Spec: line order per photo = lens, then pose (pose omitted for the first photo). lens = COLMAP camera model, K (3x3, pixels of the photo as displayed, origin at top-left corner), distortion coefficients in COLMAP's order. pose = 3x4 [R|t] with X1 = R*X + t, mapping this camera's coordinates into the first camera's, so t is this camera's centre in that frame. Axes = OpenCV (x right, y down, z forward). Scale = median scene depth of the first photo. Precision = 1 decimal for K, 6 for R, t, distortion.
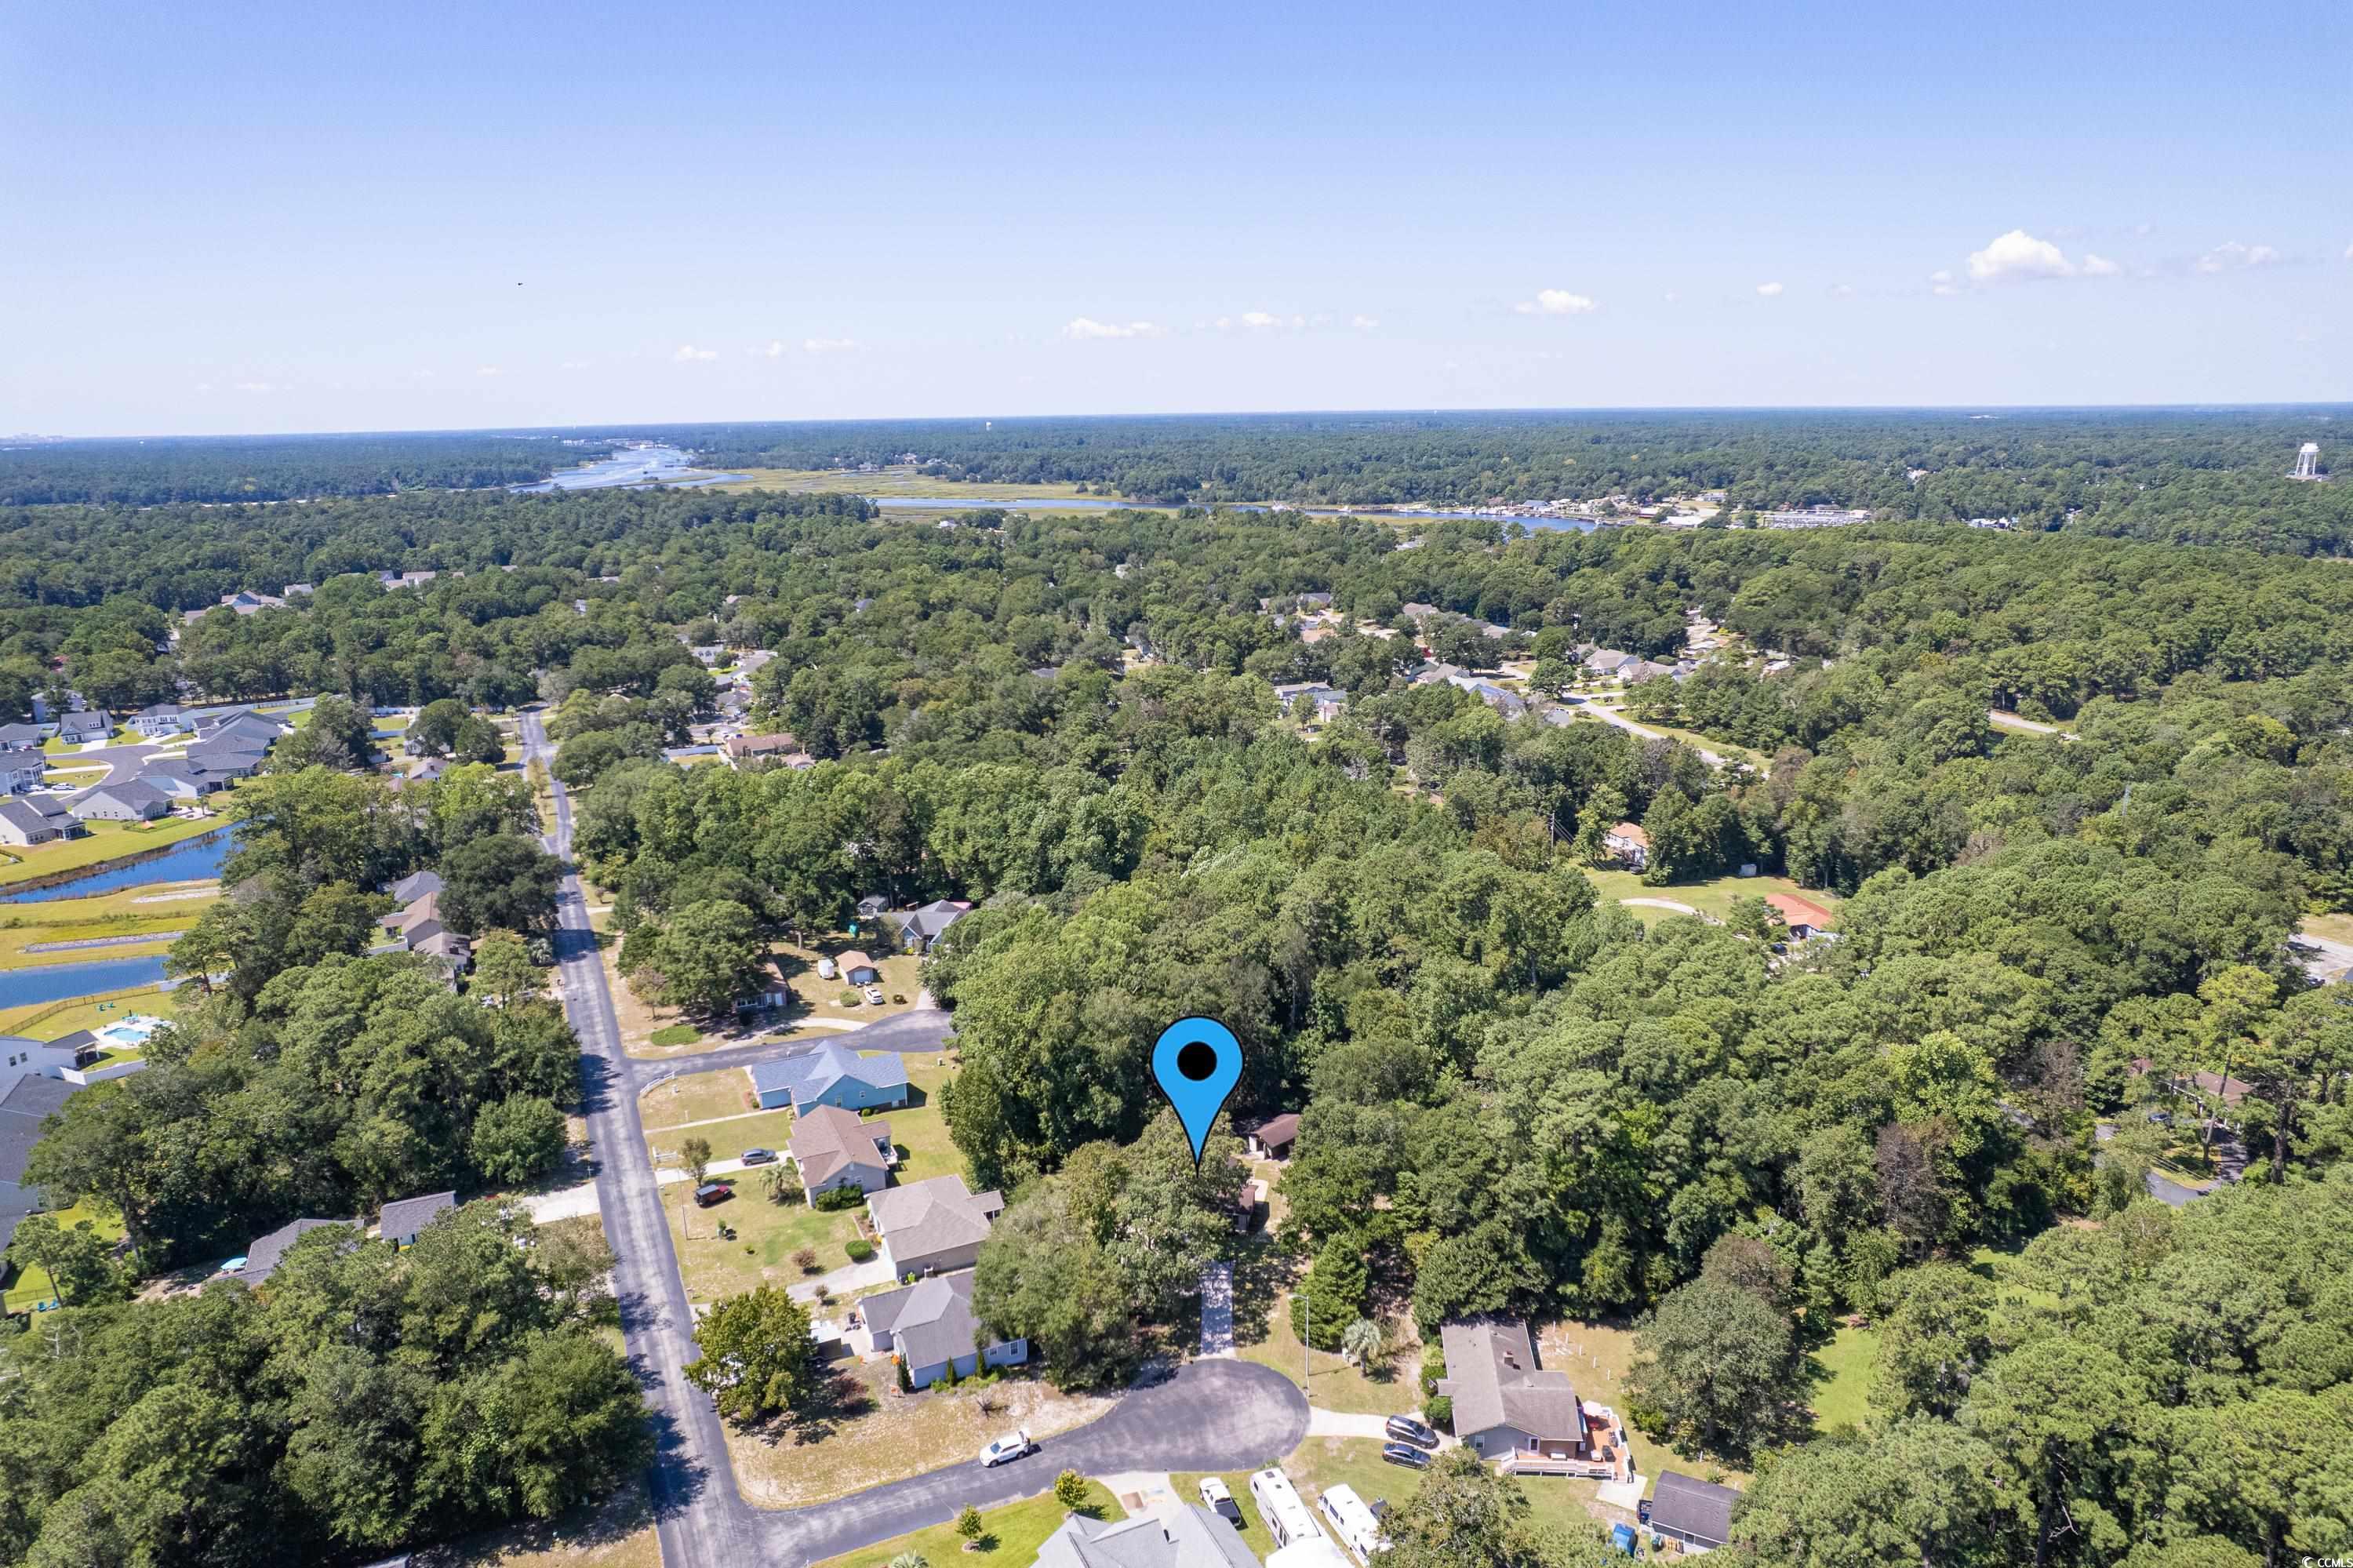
lens RADIAL K [[1489.0, 0, 1183.3], [0, 1489.0, 771.9], [0, 0, 1]] dist [-0.070290, 0.063531]
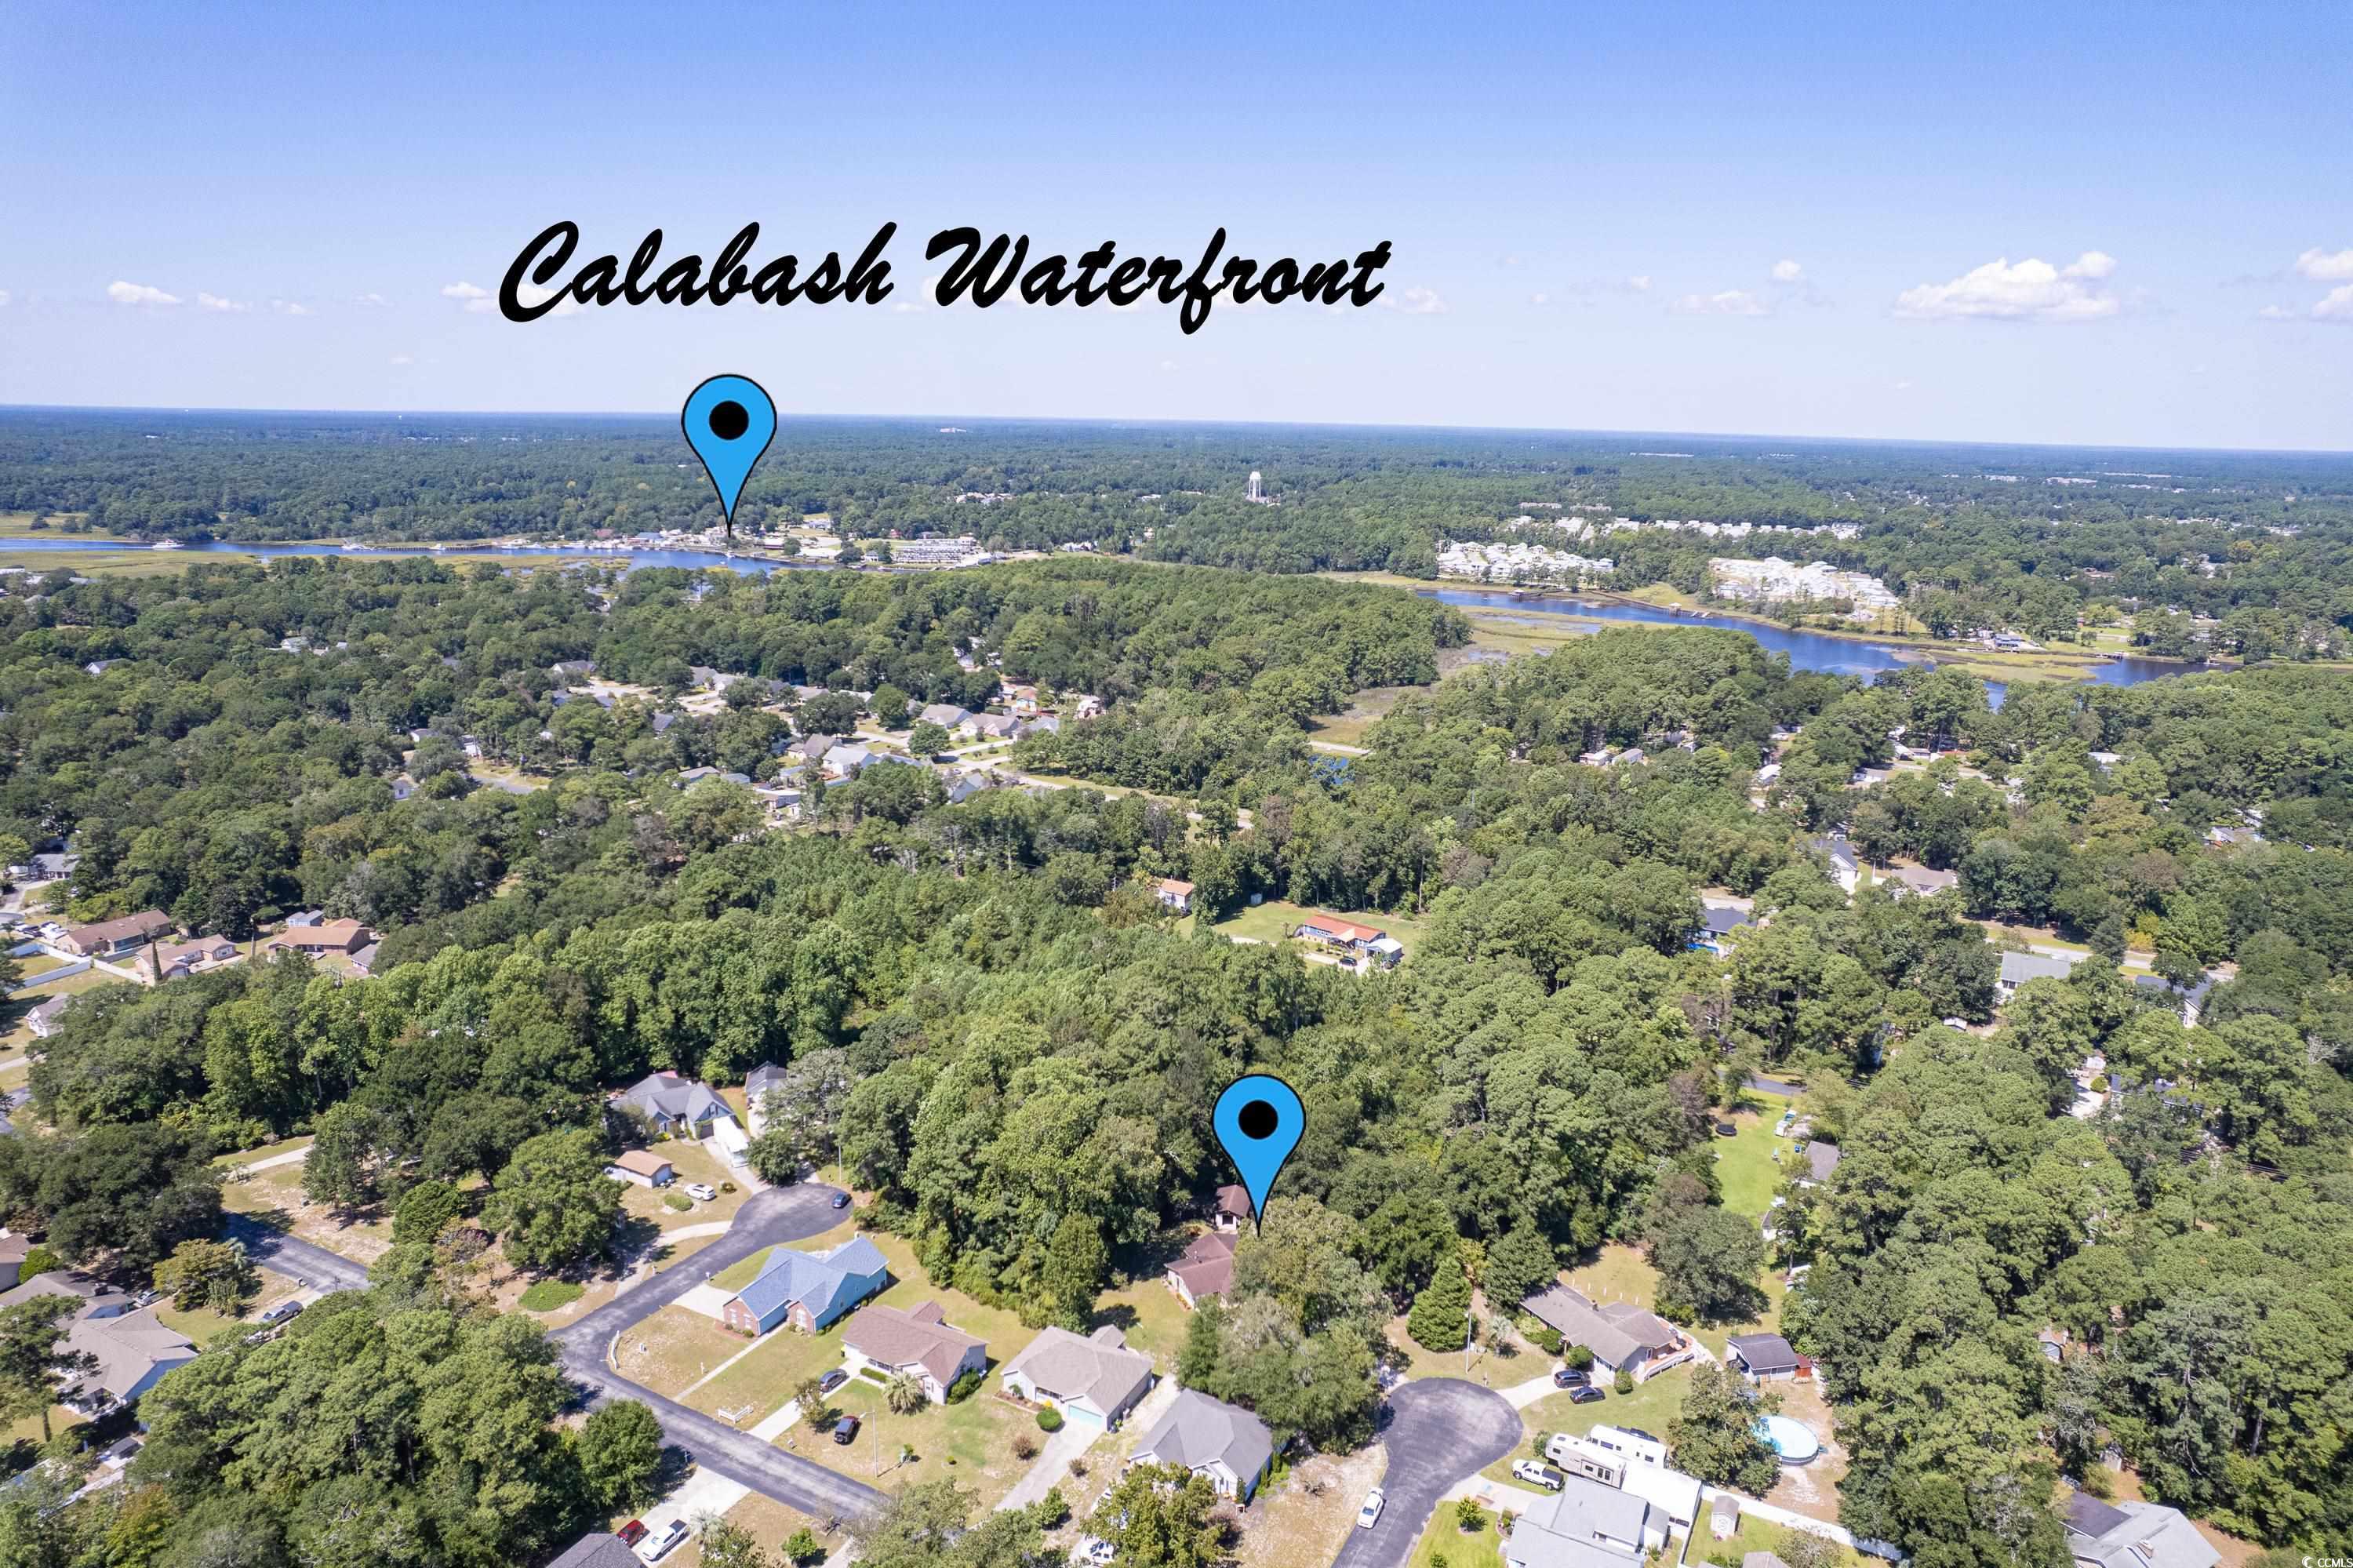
lens RADIAL K [[1489.0, 0, 1183.3], [0, 1489.0, 771.9], [0, 0, 1]] dist [-0.070290, 0.063531]
pose [[0.797972, -0.112542, 0.592094, -0.662249], [0.115293, 0.992773, 0.033319, -0.149272], [-0.591565, 0.041677, 0.805180, 0.069666]]
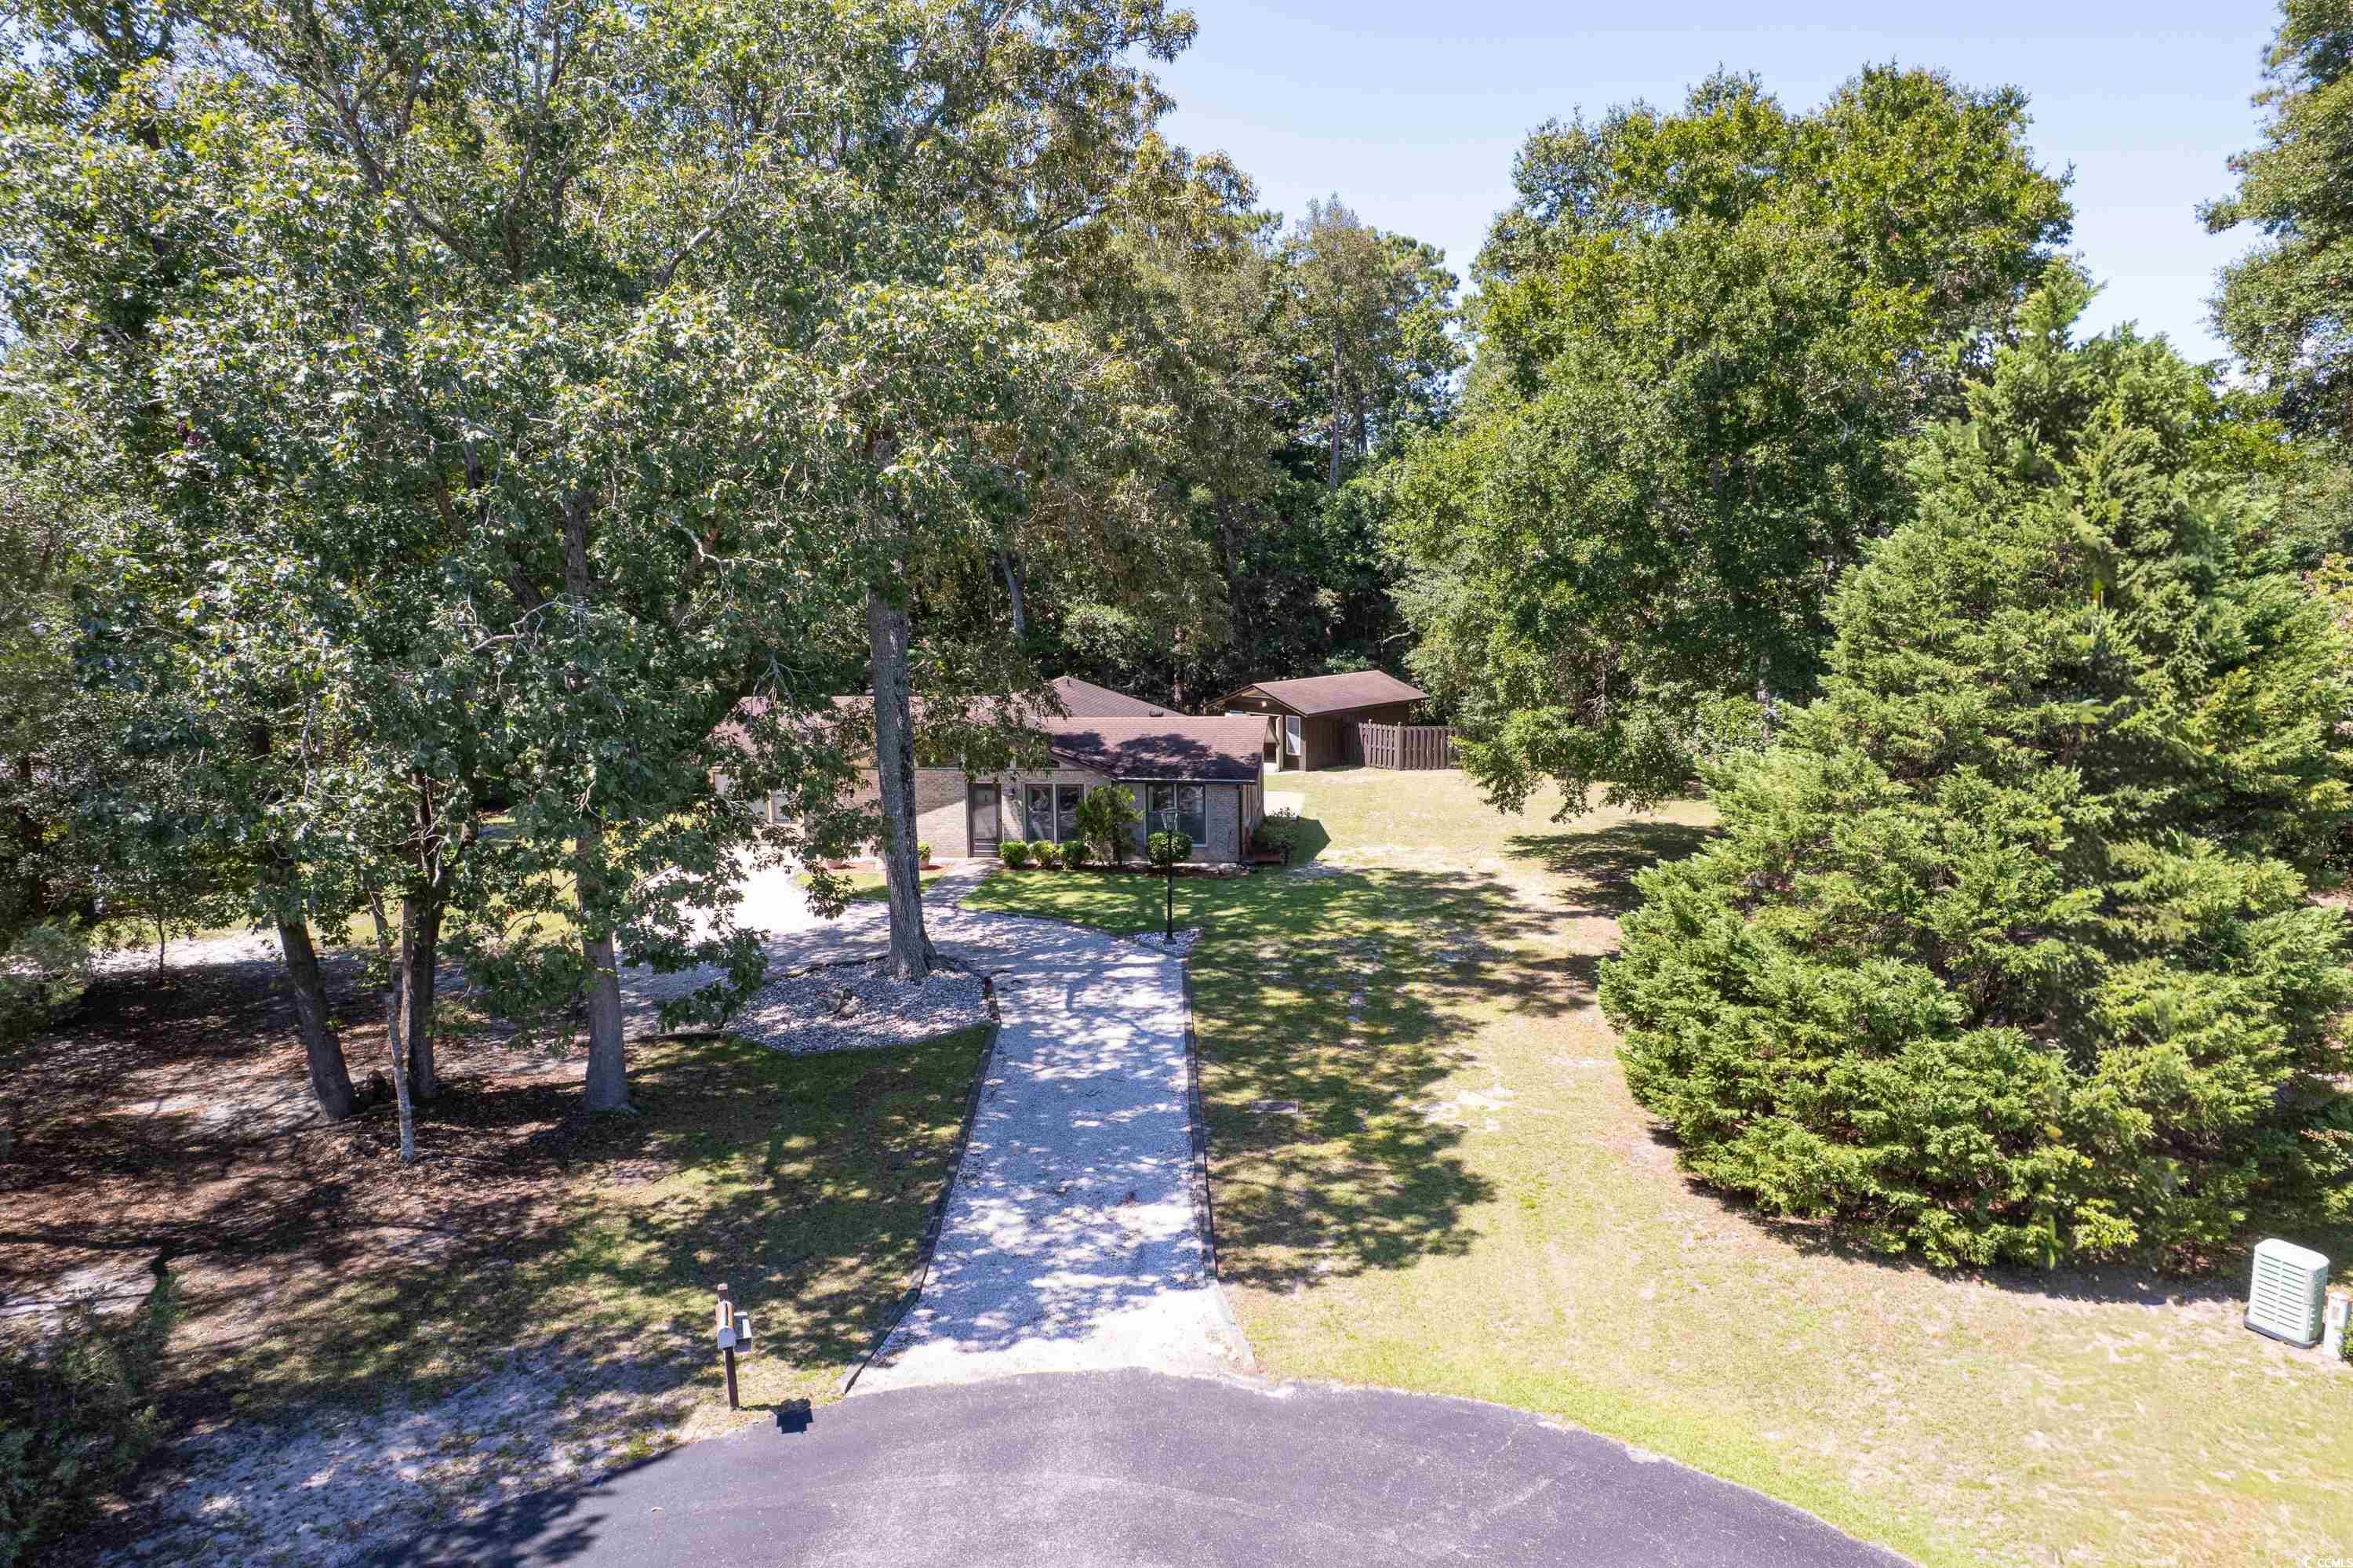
lens RADIAL K [[1489.0, 0, 1183.3], [0, 1489.0, 771.9], [0, 0, 1]] dist [-0.070290, 0.063531]
pose [[0.998934, -0.002303, 0.046106, 0.022358], [0.005933, 0.996877, -0.078743, 0.300169], [-0.045780, 0.078933, 0.995828, 0.738969]]
